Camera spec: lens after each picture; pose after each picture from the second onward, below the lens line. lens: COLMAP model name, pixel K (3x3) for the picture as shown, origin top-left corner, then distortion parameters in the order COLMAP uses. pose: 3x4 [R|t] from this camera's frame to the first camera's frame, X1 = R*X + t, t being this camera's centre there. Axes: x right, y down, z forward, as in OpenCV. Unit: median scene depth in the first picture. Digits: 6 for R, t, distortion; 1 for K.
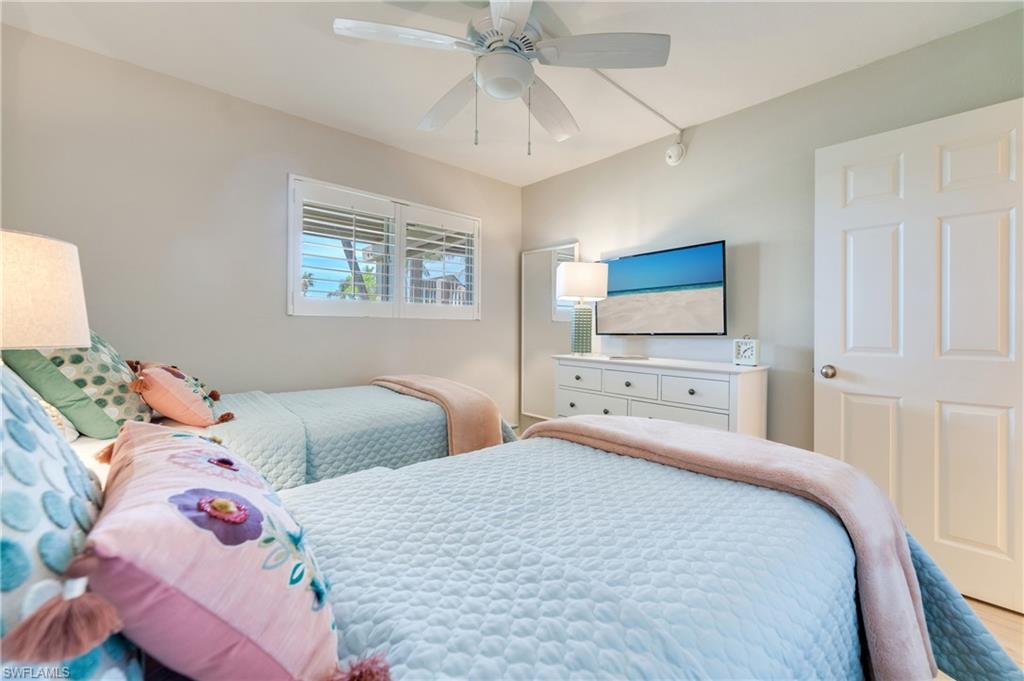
lens RADIAL K [[396.6, 0, 510.6], [0, 396.6, 326.7], [0, 0, 1]] dist [-0.000183, 0.000024]
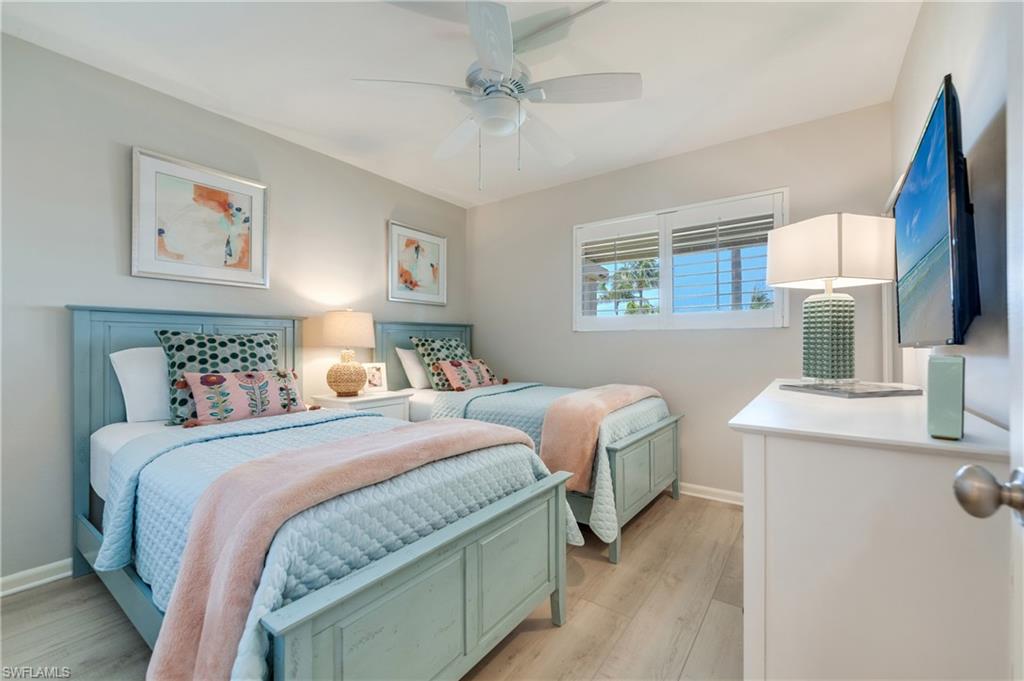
lens RADIAL K [[416.6, 0, 515.0], [0, 416.6, 340.6], [0, 0, 1]] dist [0.000085, 0.000185]
pose [[0.239559, -0.014200, -0.970778, 0.665163], [0.010399, 0.999873, -0.012060, 0.015065], [0.970826, -0.007206, 0.239677, 0.406831]]
